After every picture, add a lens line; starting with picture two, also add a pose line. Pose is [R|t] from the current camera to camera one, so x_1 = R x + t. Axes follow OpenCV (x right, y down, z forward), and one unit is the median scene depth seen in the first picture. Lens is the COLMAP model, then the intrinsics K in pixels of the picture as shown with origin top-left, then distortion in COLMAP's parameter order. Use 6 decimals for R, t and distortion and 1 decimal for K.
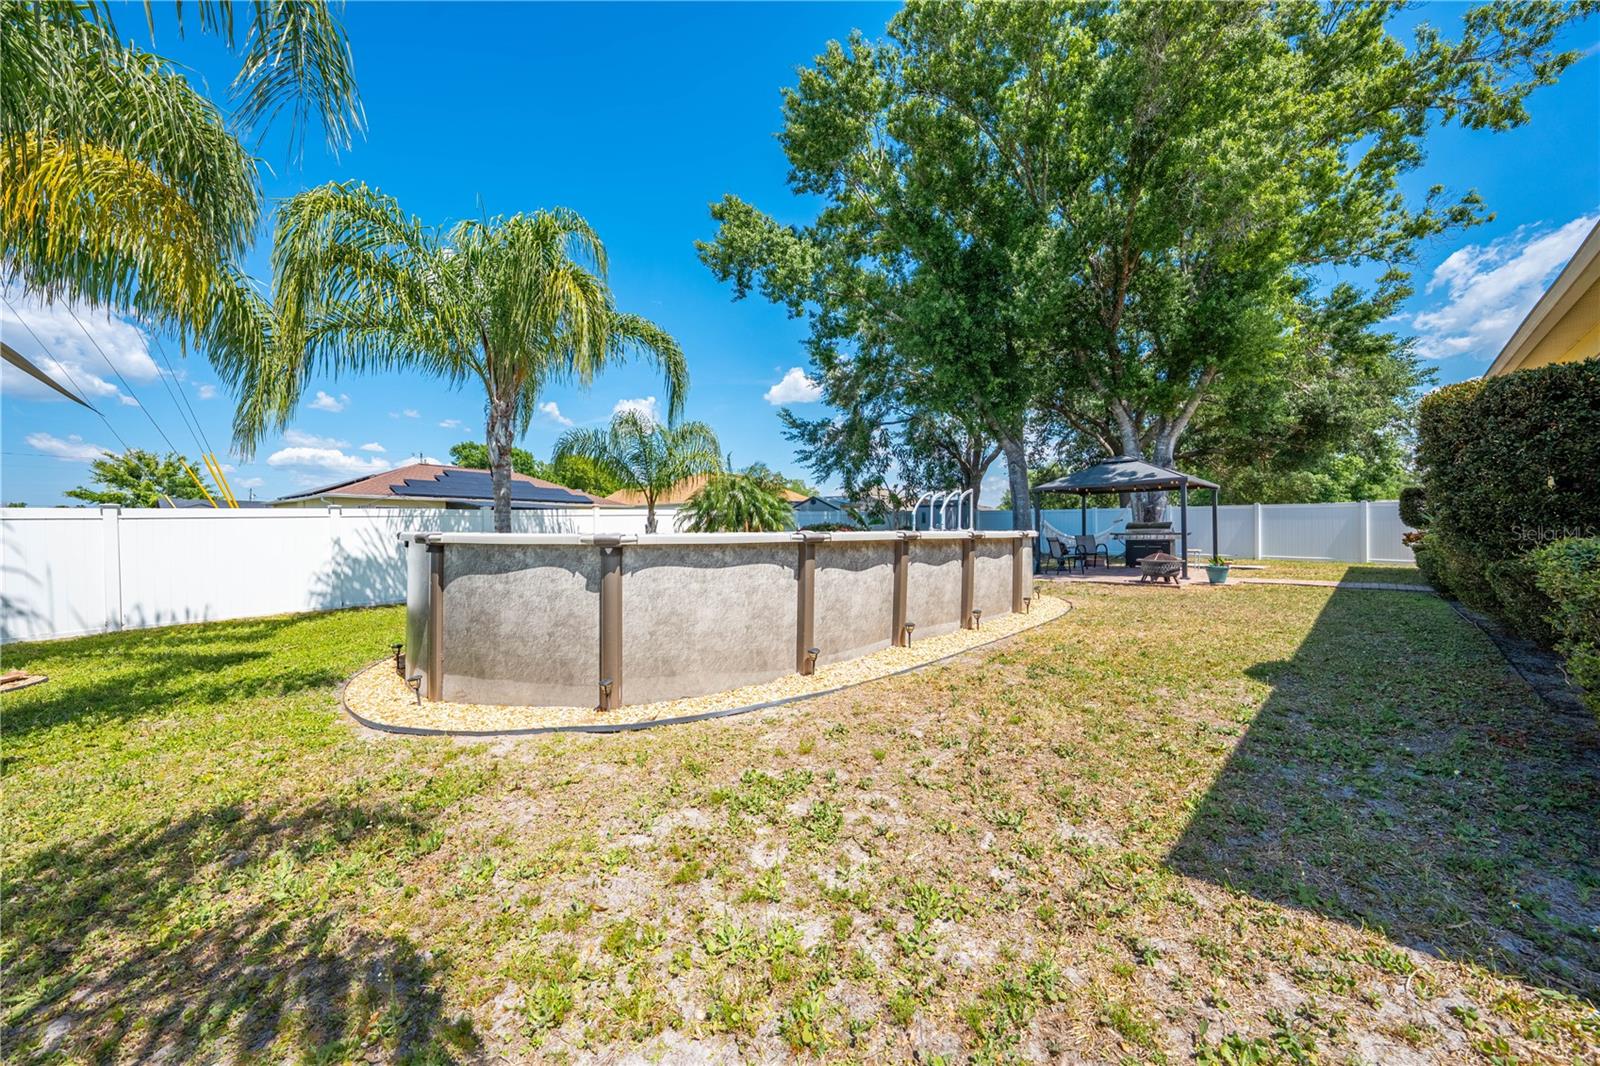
lens RADIAL K [[534.9, 0, 807.4], [0, 534.9, 531.5], [0, 0, 1]] dist [0.000483, 0.000083]
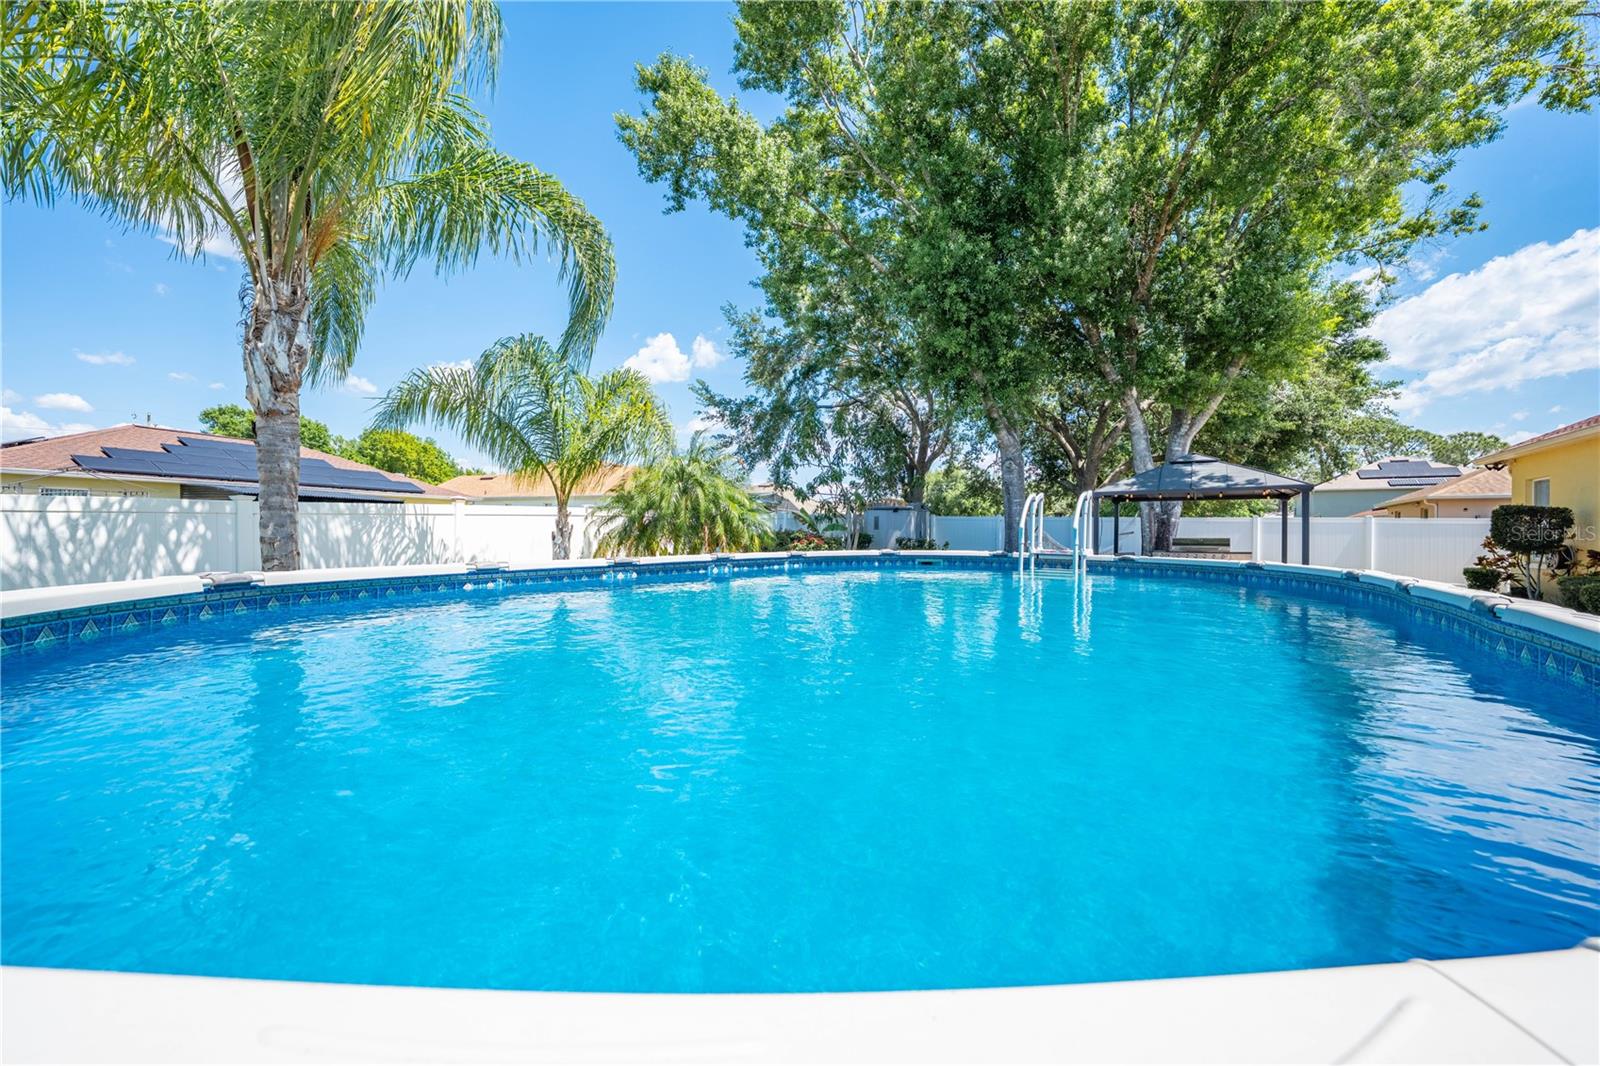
lens RADIAL K [[585.4, 0, 800.0], [0, 585.4, 533.0], [0, 0, 1]] dist [-0.000404, -0.000212]
pose [[0.978126, 0.017440, 0.207281, -0.119447], [-0.017563, 0.999845, -0.001251, -0.011243], [-0.207270, -0.002417, 0.978281, 0.210970]]
